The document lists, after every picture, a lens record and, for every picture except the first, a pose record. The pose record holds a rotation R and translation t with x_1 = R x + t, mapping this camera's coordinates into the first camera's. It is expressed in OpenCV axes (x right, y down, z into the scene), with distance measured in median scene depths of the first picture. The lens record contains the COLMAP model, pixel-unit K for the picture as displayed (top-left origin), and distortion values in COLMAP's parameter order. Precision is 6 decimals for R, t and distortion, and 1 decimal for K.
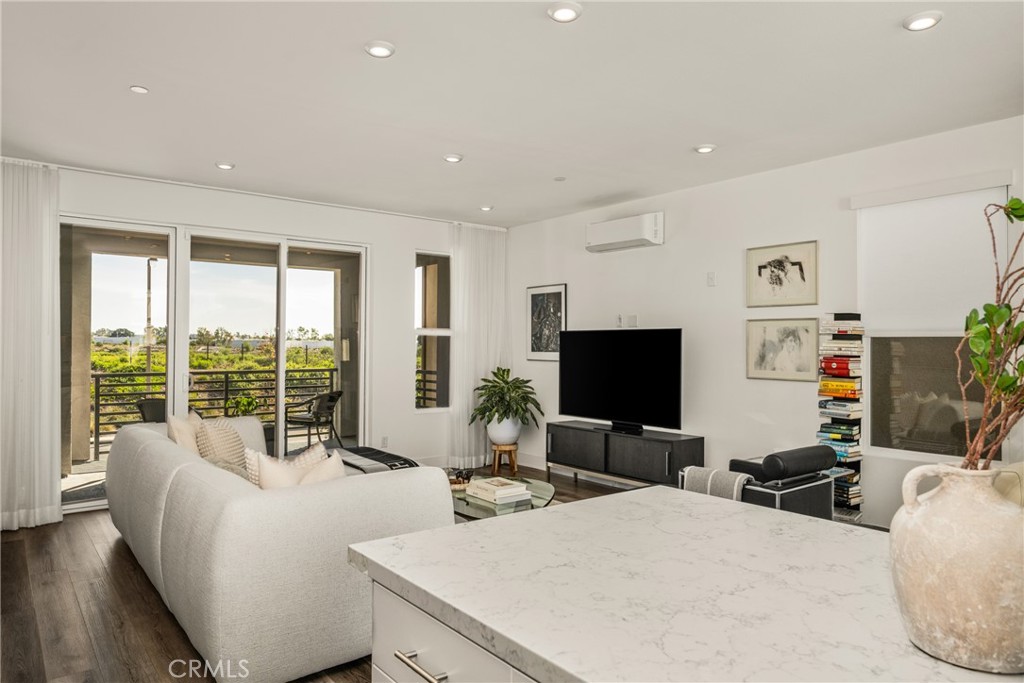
lens RADIAL K [[652.7, 0, 515.8], [0, 652.7, 340.1], [0, 0, 1]] dist [0.000730, -0.001892]
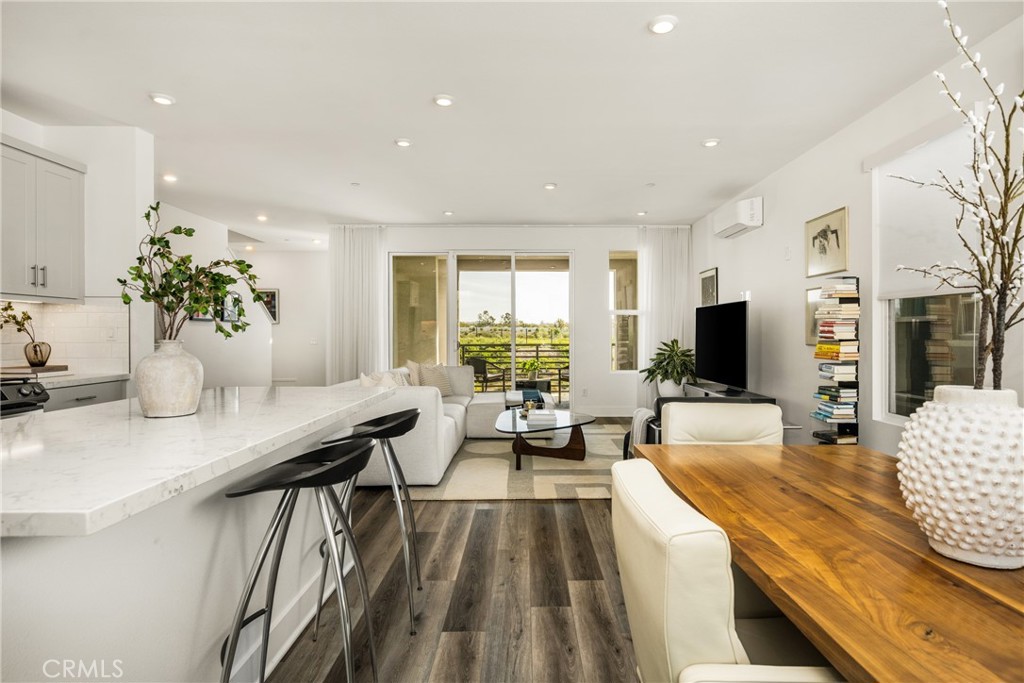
lens RADIAL K [[530.6, 0, 528.4], [0, 530.6, 332.9], [0, 0, 1]] dist [-0.019160, 0.000880]
pose [[0.792758, -0.004258, -0.609522, 0.421881], [0.009488, 0.999941, 0.005355, 0.024825], [0.609463, -0.010028, 0.792751, 0.038058]]
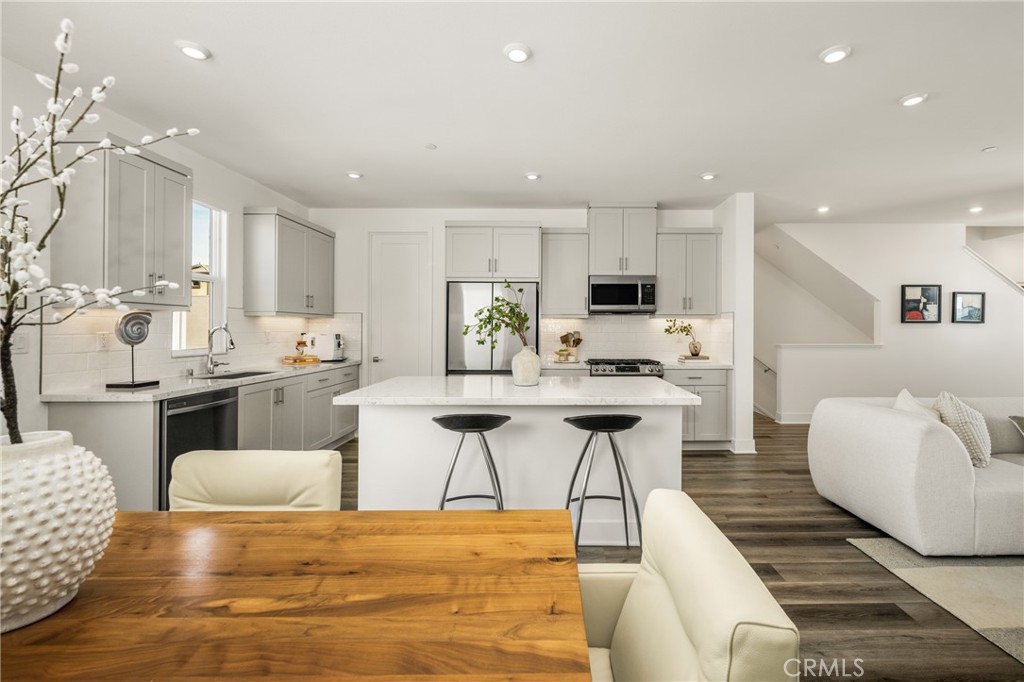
lens RADIAL K [[439.4, 0, 552.4], [0, 439.4, 328.9], [0, 0, 1]] dist [-0.002308, 0.000582]
pose [[-0.598026, -0.001567, -0.801475, 0.451979], [0.004563, 0.999975, -0.005360, 0.012773], [0.801463, -0.006862, -0.598004, 0.431786]]
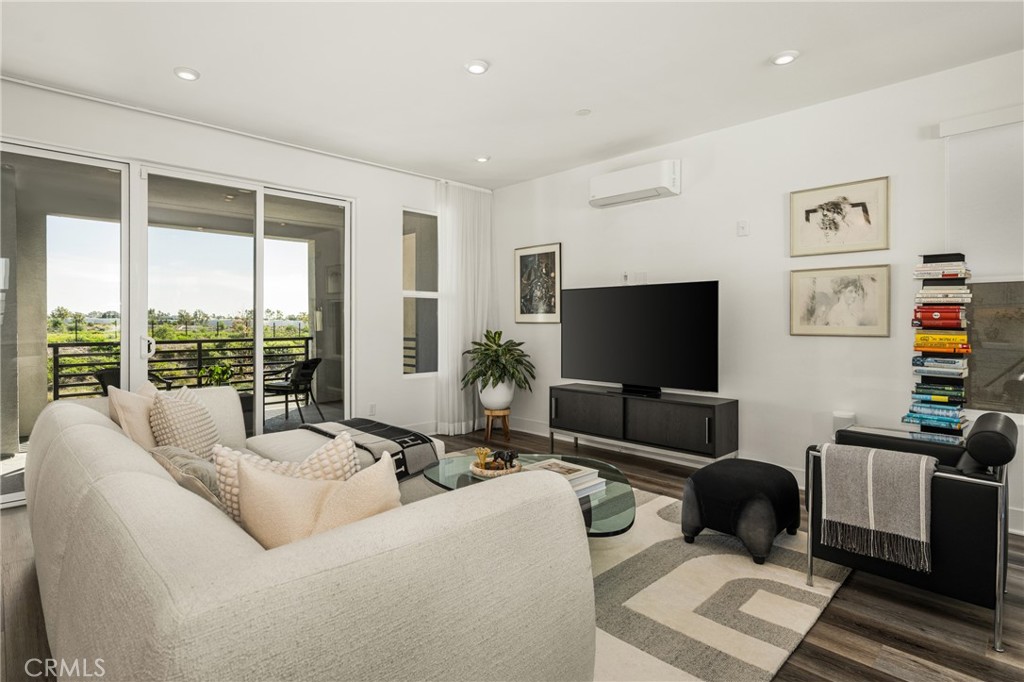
lens RADIAL K [[523.3, 0, 493.5], [0, 523.3, 324.4], [0, 0, 1]] dist [0.000937, 0.002145]
pose [[0.996101, -0.006913, 0.087946, -0.100078], [0.005896, 0.999913, 0.011822, 0.026797], [-0.088020, -0.011257, 0.996055, 0.251238]]
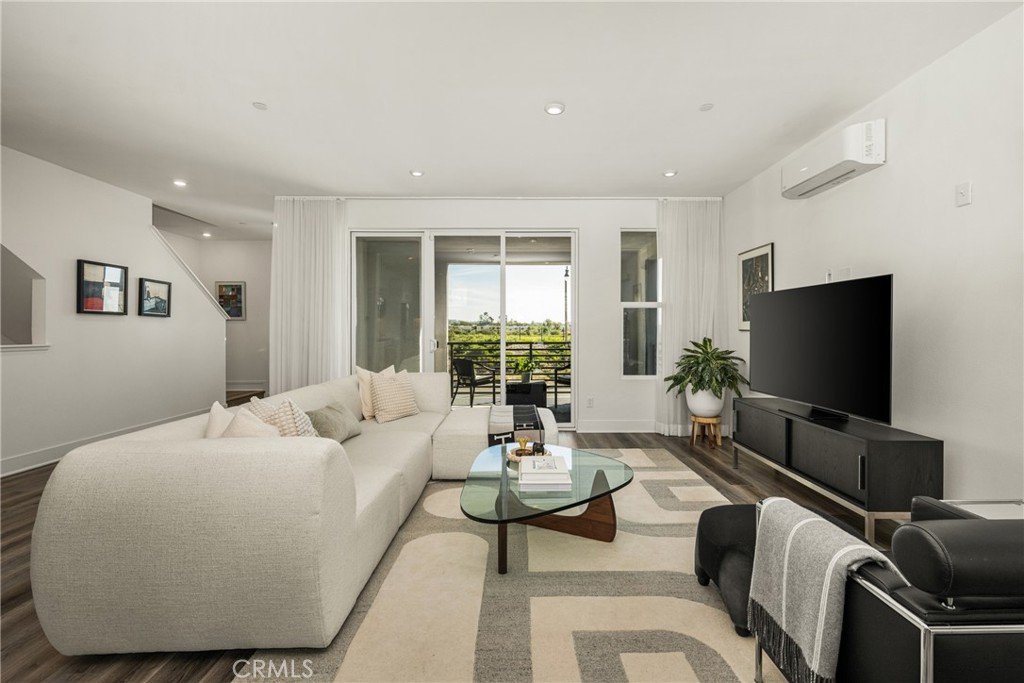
lens RADIAL K [[451.2, 0, 520.5], [0, 451.2, 331.6], [0, 0, 1]] dist [0.000665, 0.000121]
pose [[0.791631, -0.002804, -0.610993, 0.195434], [0.009274, 0.999929, 0.007427, 0.028225], [0.610929, -0.011546, 0.791601, 0.332738]]
